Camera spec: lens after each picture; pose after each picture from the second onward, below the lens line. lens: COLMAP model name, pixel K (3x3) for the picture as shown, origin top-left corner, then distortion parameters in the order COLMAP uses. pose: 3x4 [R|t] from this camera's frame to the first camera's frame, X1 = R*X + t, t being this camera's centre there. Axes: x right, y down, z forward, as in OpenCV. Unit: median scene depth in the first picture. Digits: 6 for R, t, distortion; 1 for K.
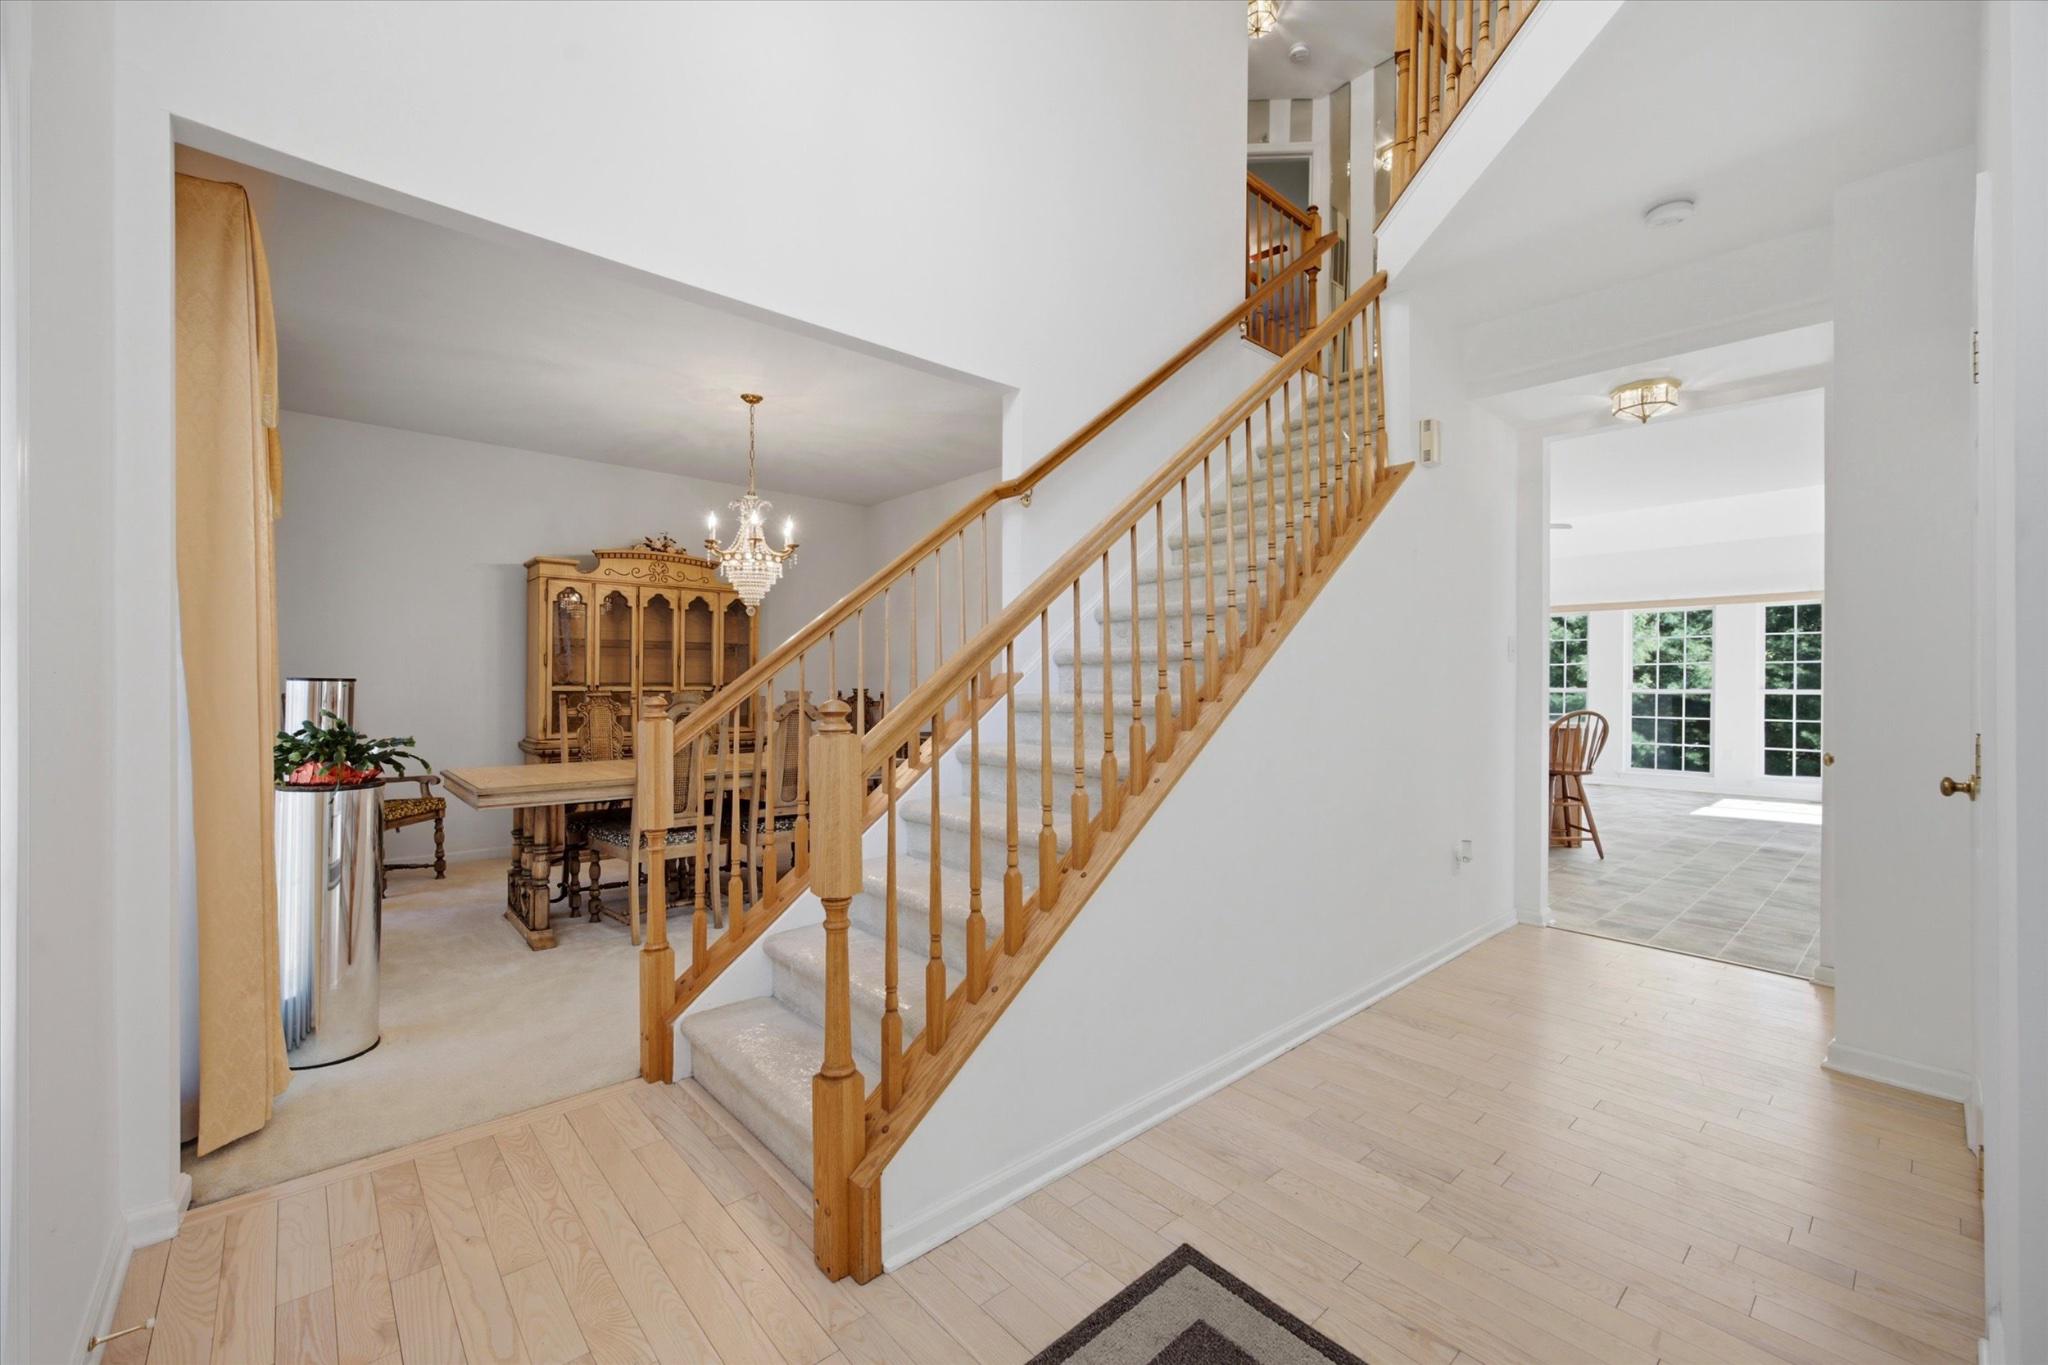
lens RADIAL K [[830.1, 0, 1020.6], [0, 830.1, 681.3], [0, 0, 1]] dist [0.000882, -0.000729]
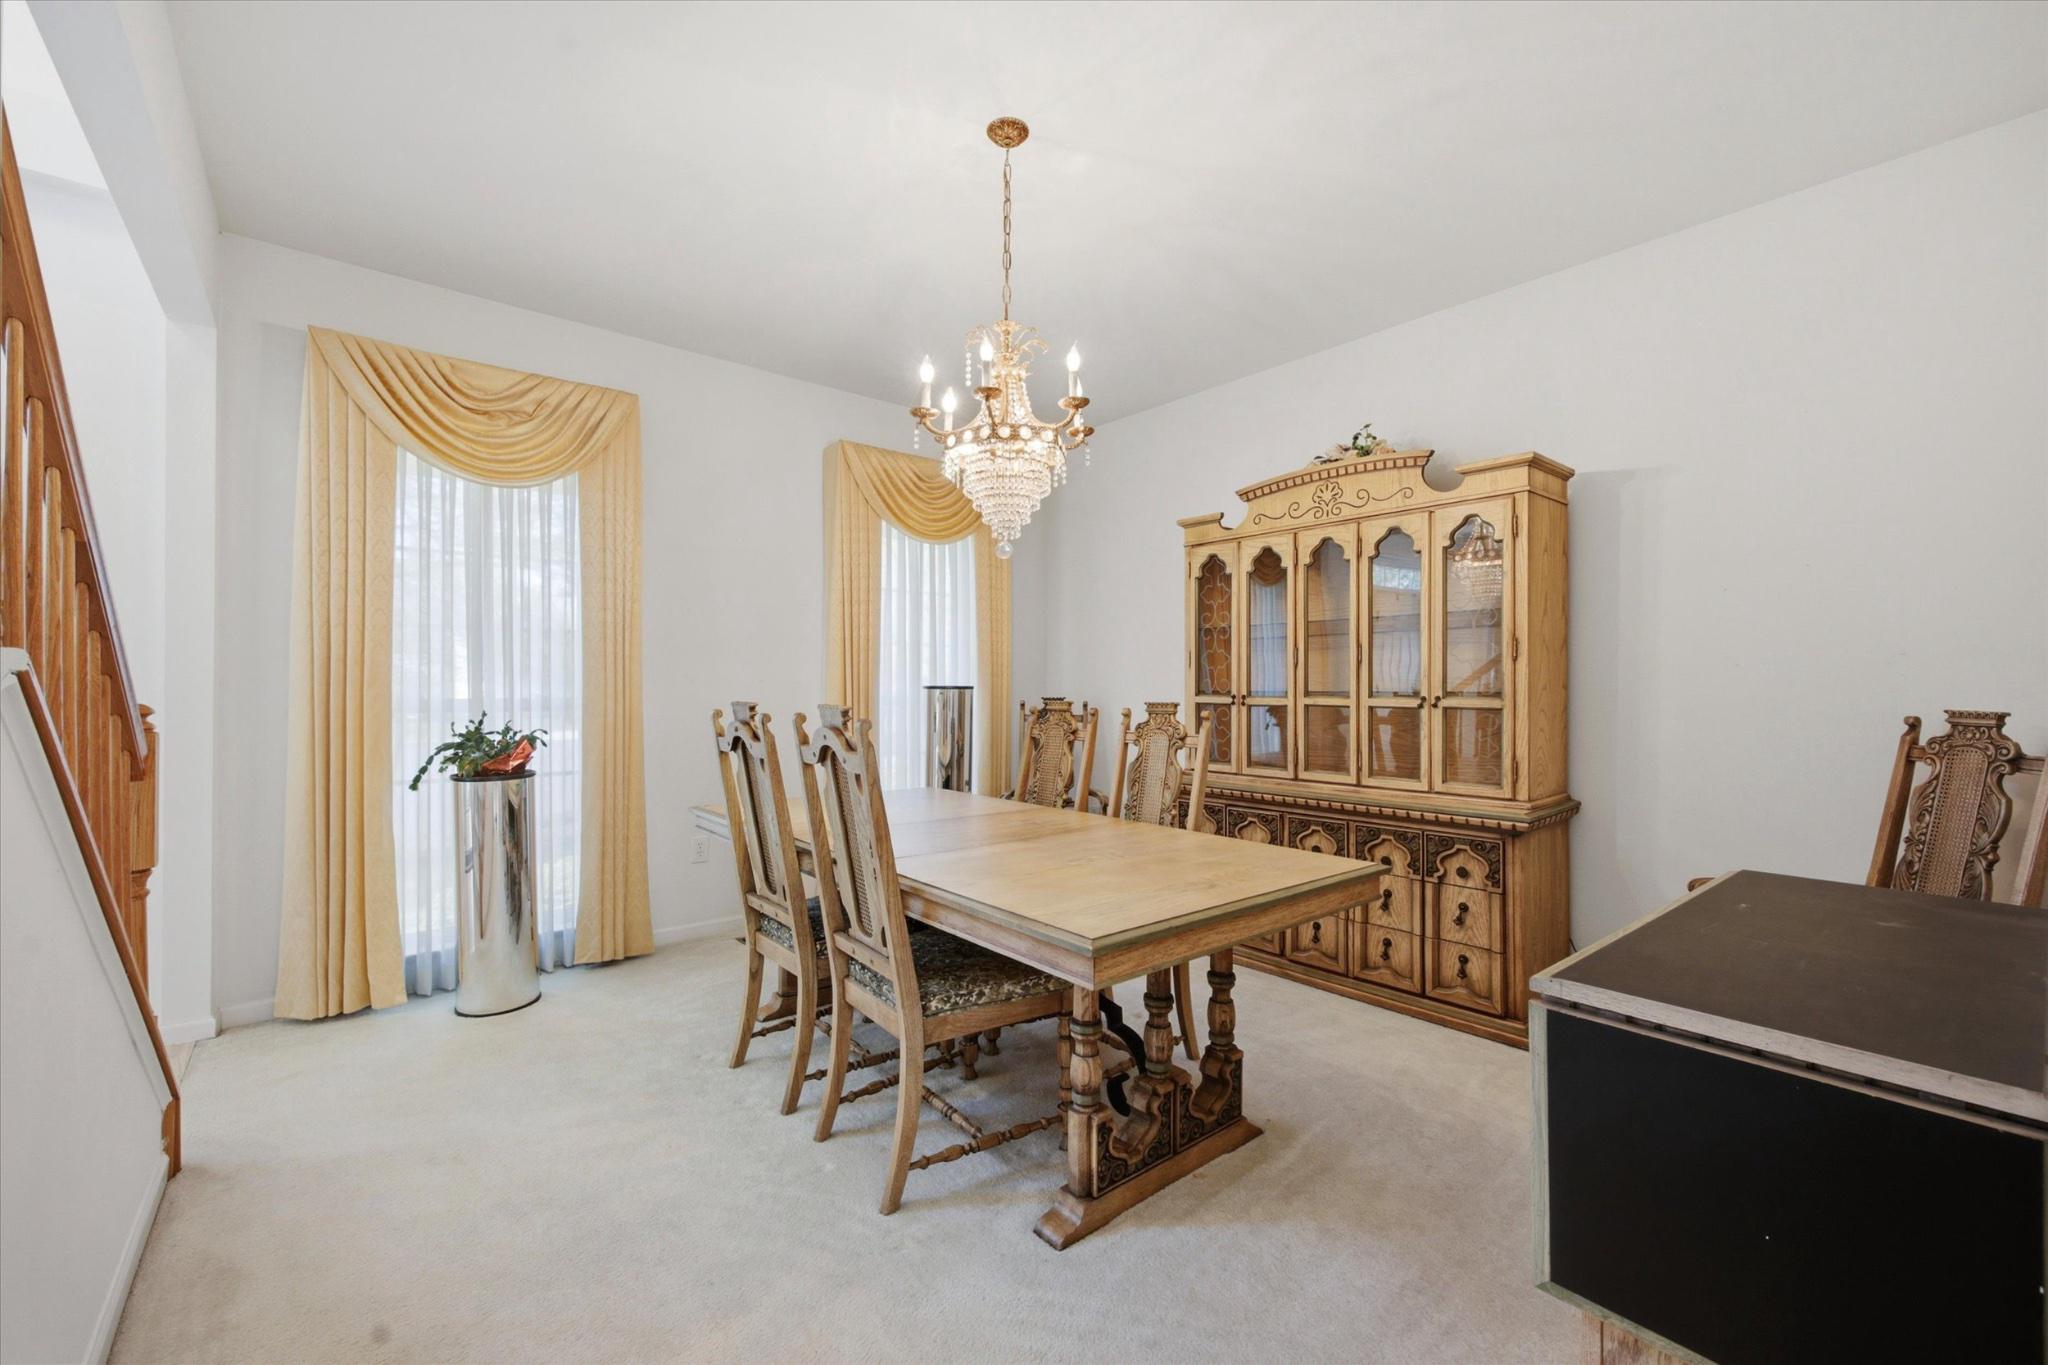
lens RADIAL K [[830.1, 0, 1029.1], [0, 830.1, 687.1], [0, 0, 1]] dist [0.000882, -0.000729]
pose [[-0.018980, -0.002104, -0.999818, 0.146924], [-0.000556, 0.999998, -0.002094, -0.000498], [0.999820, 0.000516, -0.018981, 0.828456]]
